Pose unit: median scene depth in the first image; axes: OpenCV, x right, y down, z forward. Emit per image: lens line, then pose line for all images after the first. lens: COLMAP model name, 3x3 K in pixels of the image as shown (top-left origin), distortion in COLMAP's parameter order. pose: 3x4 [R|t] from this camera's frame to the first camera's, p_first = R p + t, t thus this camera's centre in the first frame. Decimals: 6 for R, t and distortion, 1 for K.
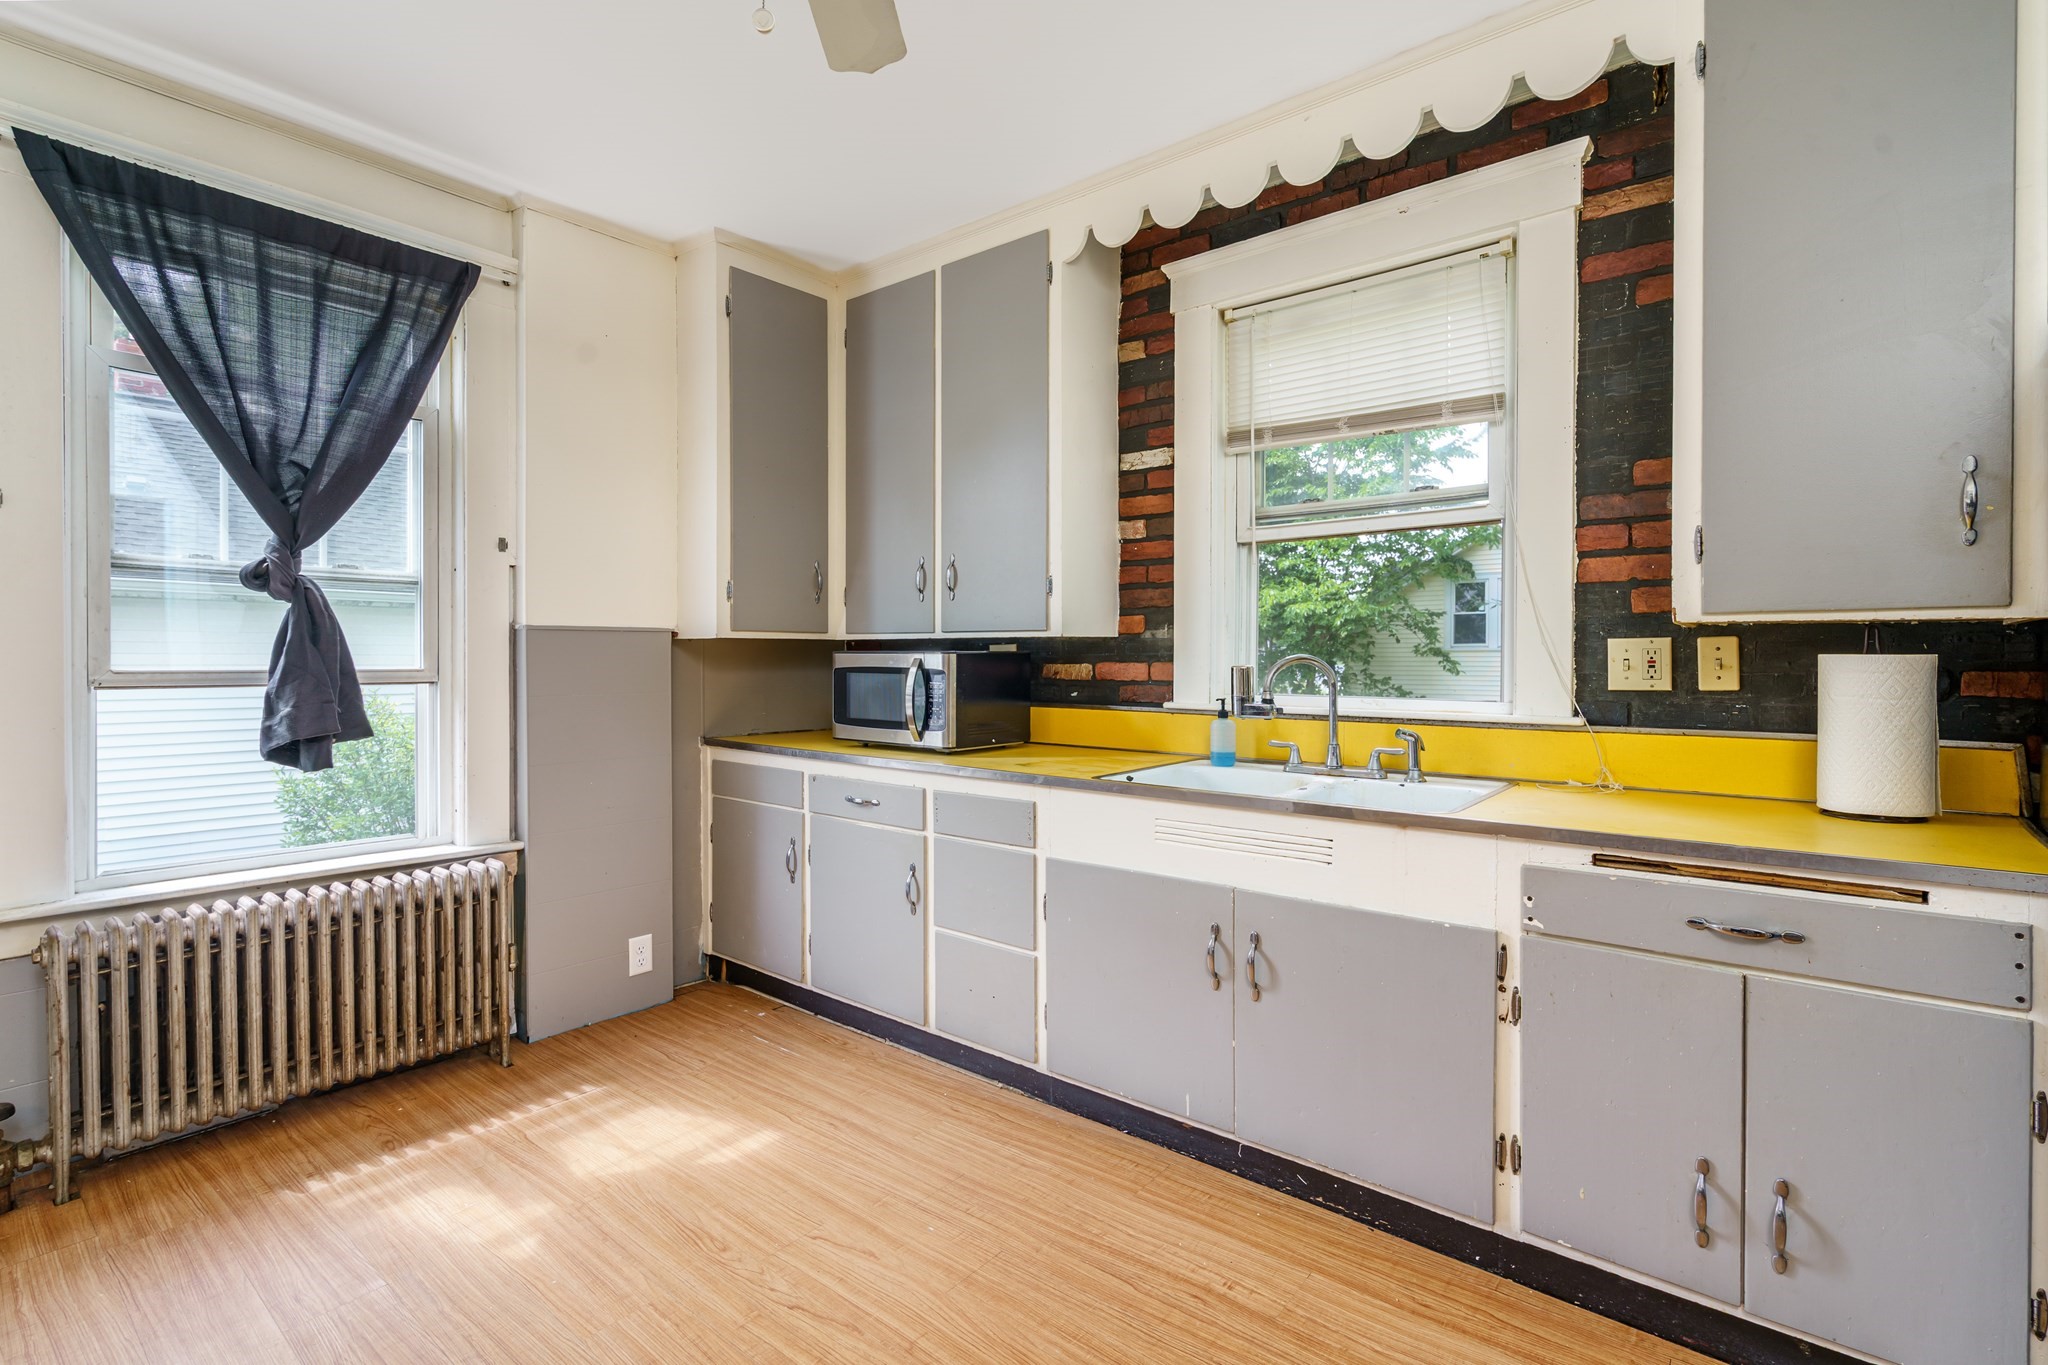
lens RADIAL K [[936.3, 0, 1021.6], [0, 936.3, 665.0], [0, 0, 1]] dist [0.000703, -0.000178]
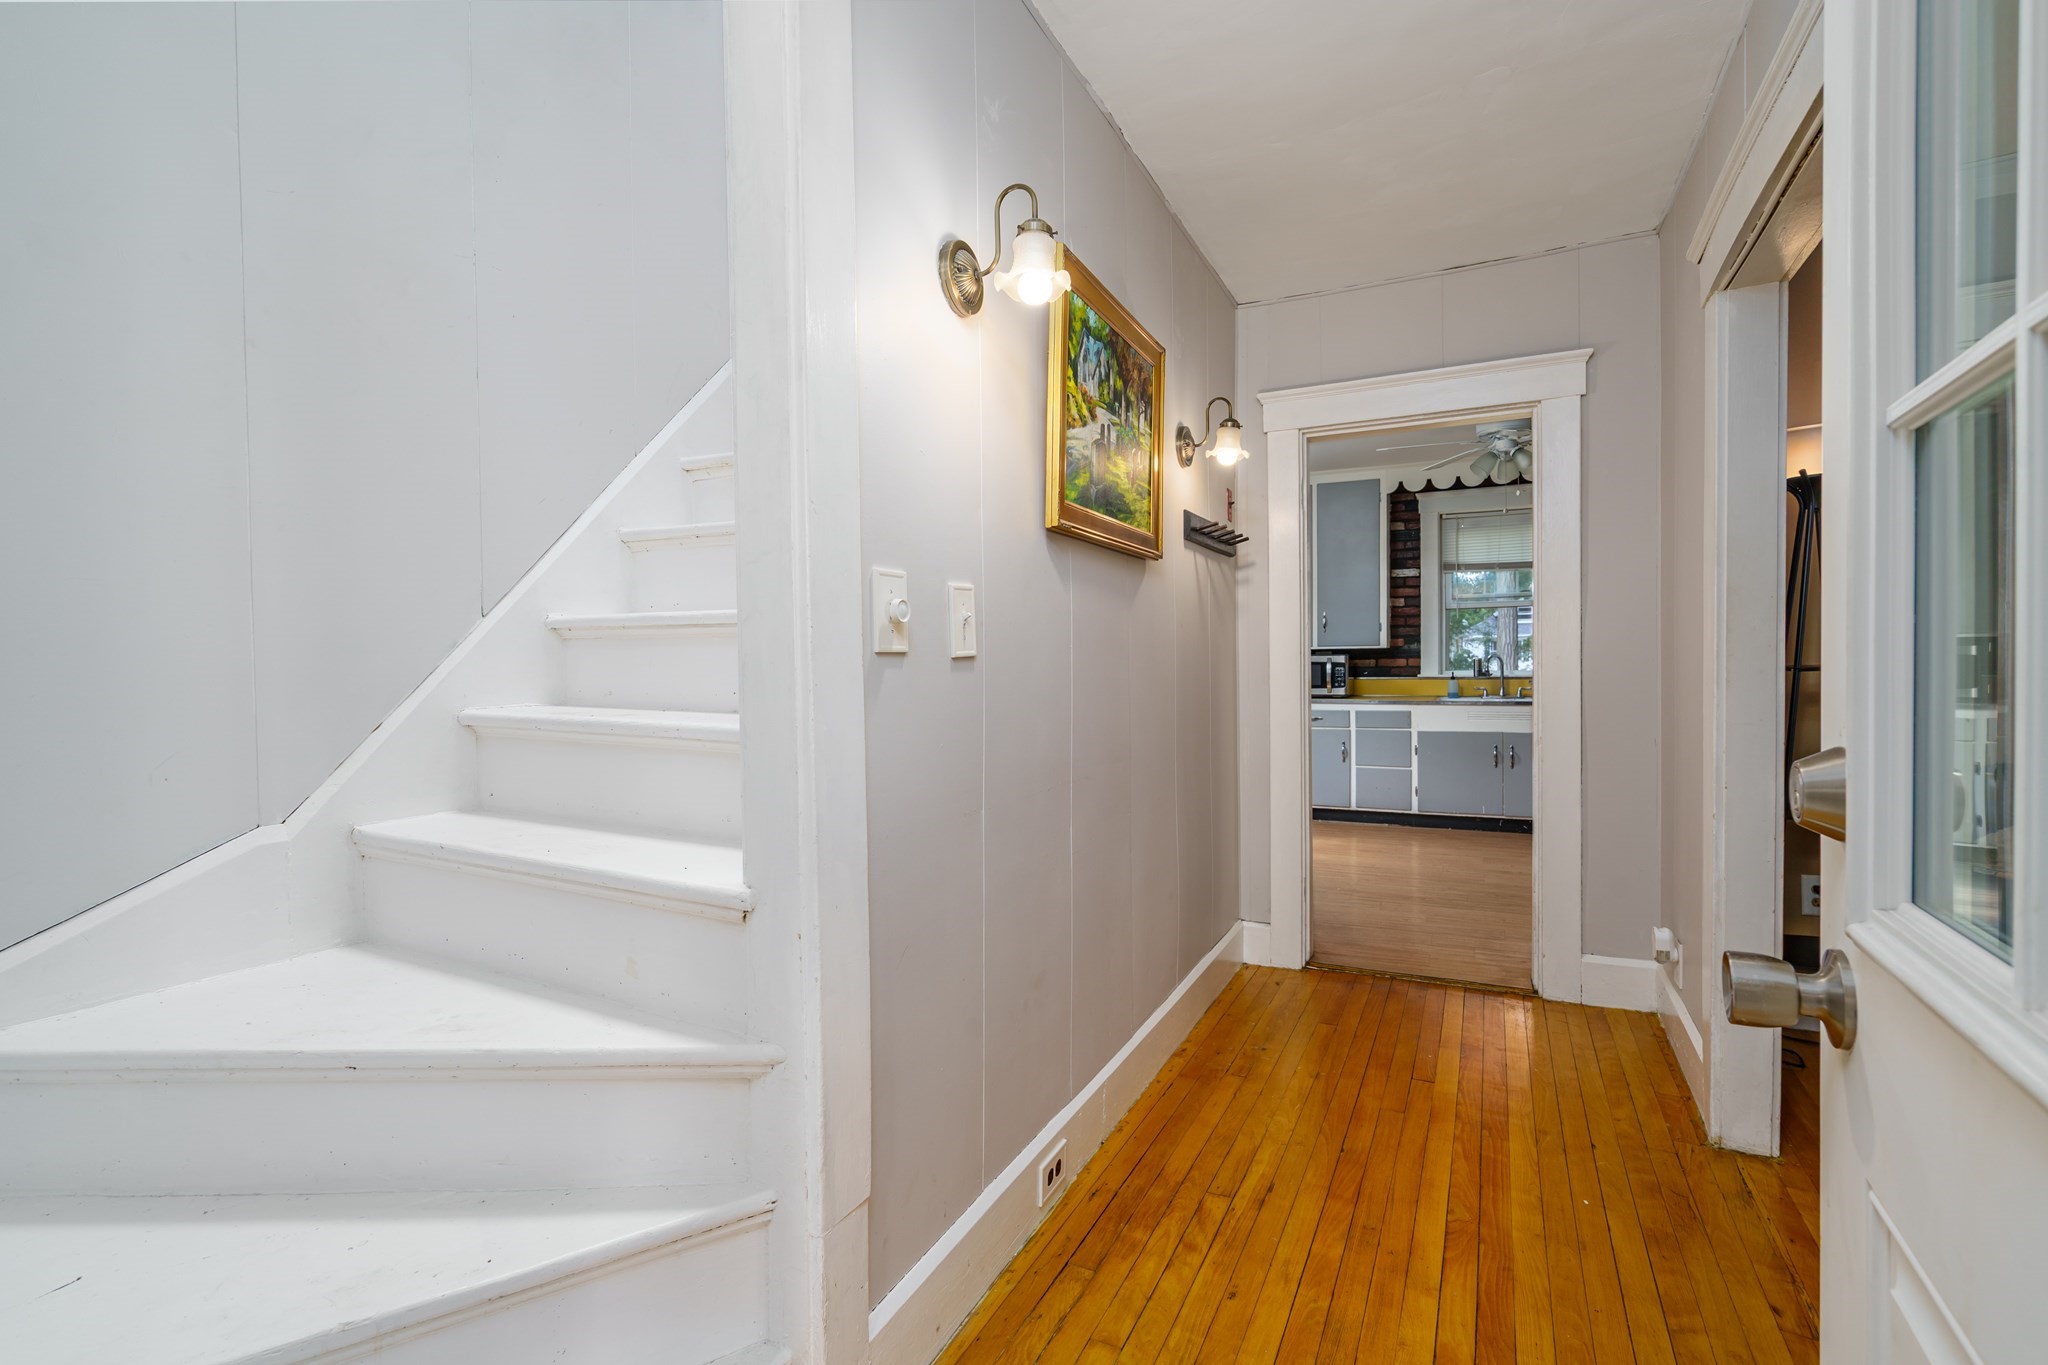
lens RADIAL K [[938.1, 0, 1011.8], [0, 938.1, 683.3], [0, 0, 1]] dist [-0.000234, 0.000203]
pose [[0.974204, -0.020252, 0.224759, -1.348064], [0.017473, 0.999744, 0.014350, 0.008121], [-0.224992, -0.010052, 0.974309, -1.067103]]
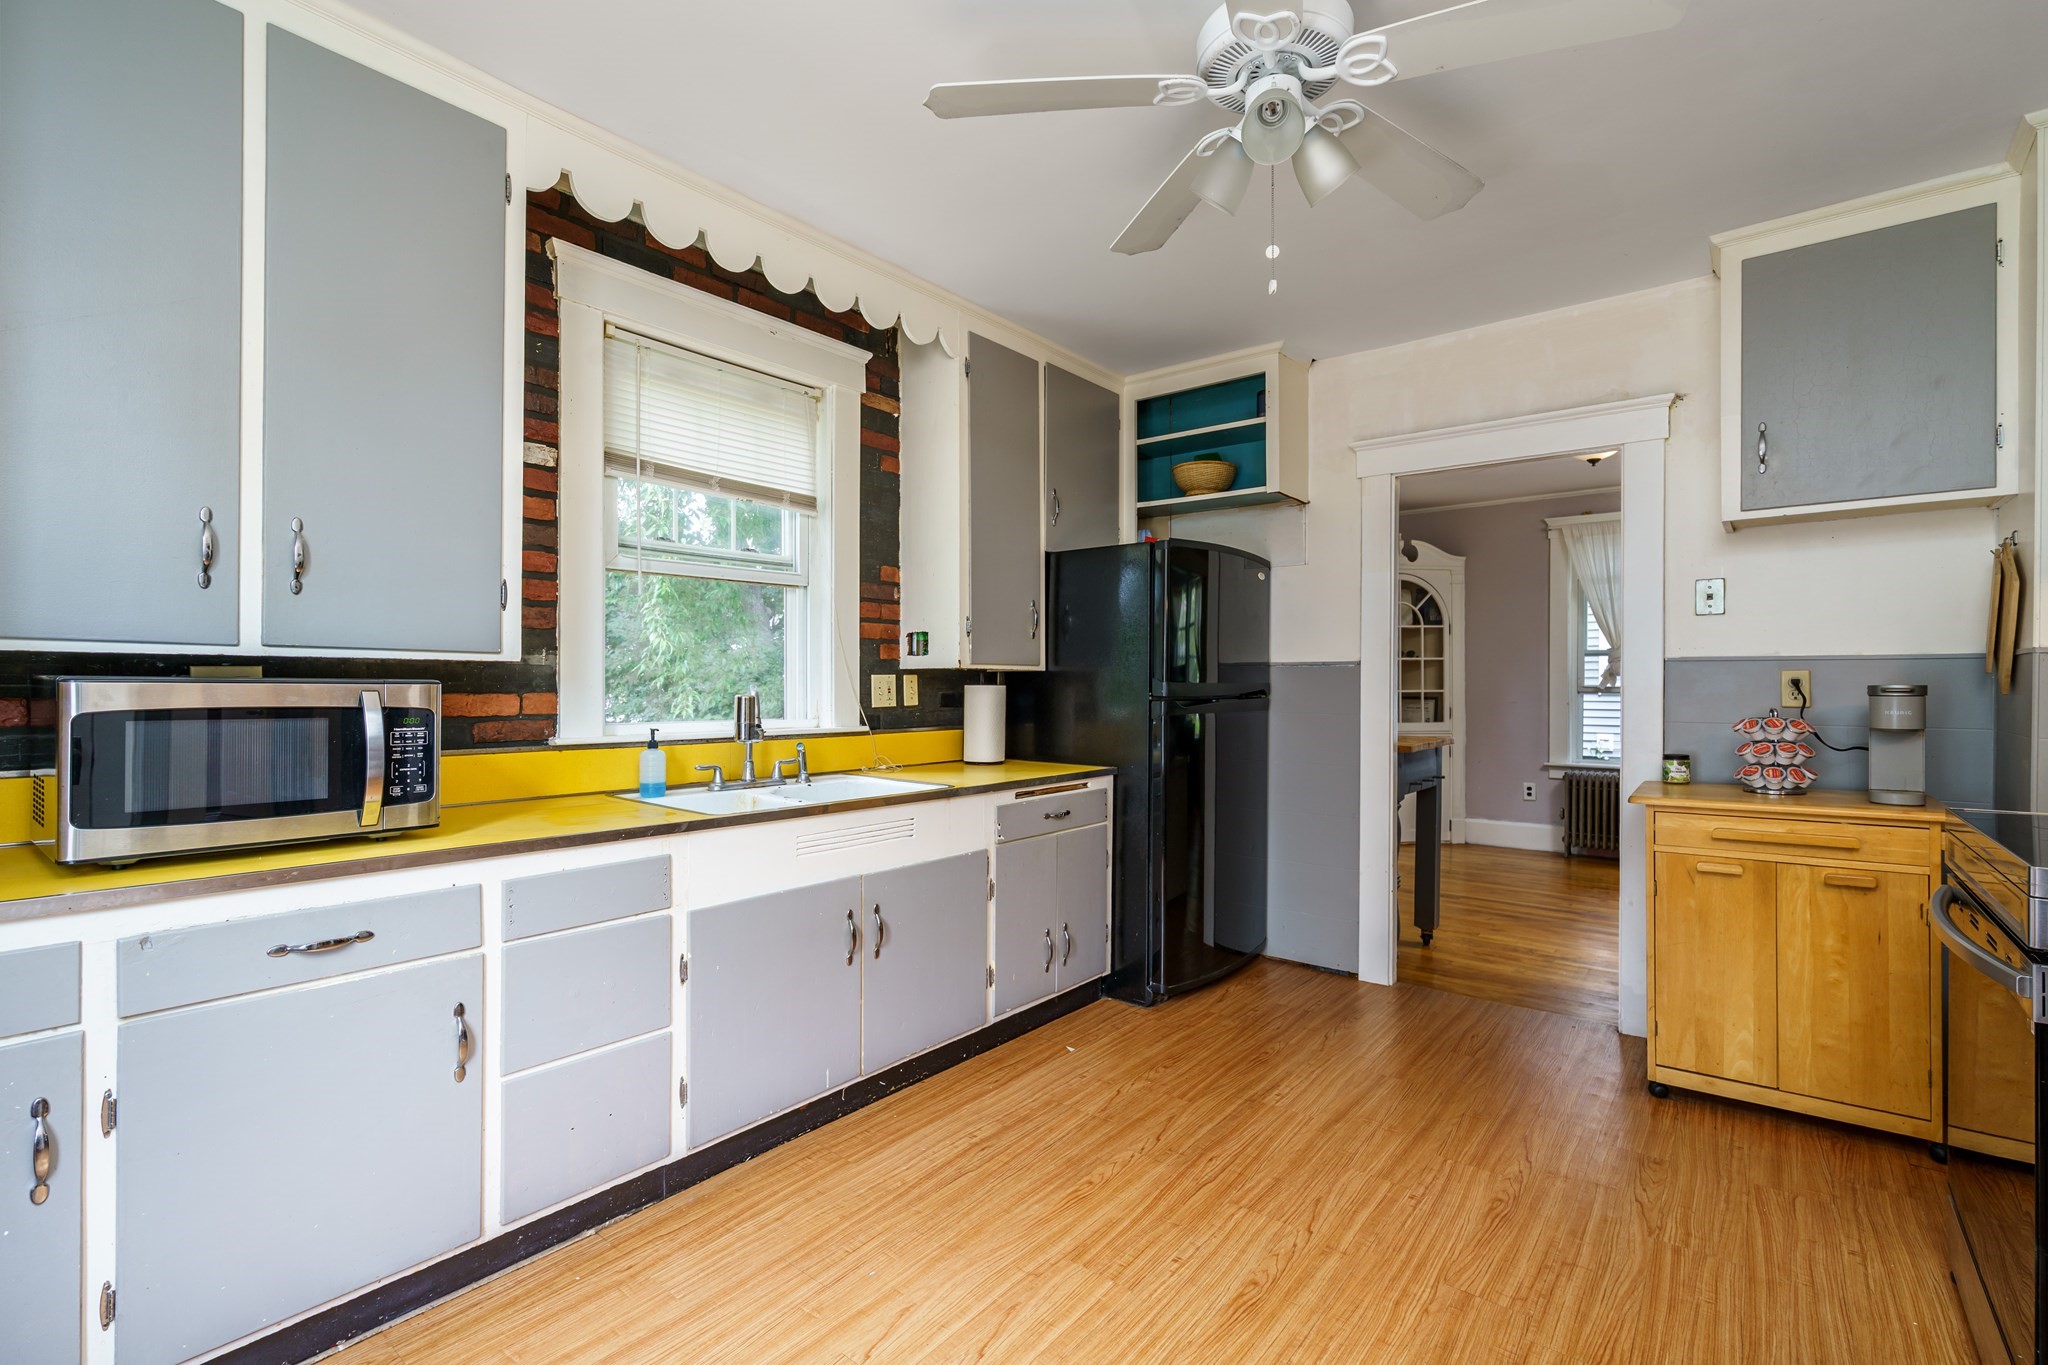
lens RADIAL K [[931.9, 0, 1037.4], [0, 931.9, 686.5], [0, 0, 1]] dist [-0.015356, 0.000074]
pose [[-0.014228, -0.002729, 0.999895, -0.684987], [0.006659, 0.999974, 0.002824, -0.007911], [-0.999877, 0.006698, -0.014209, 0.539289]]
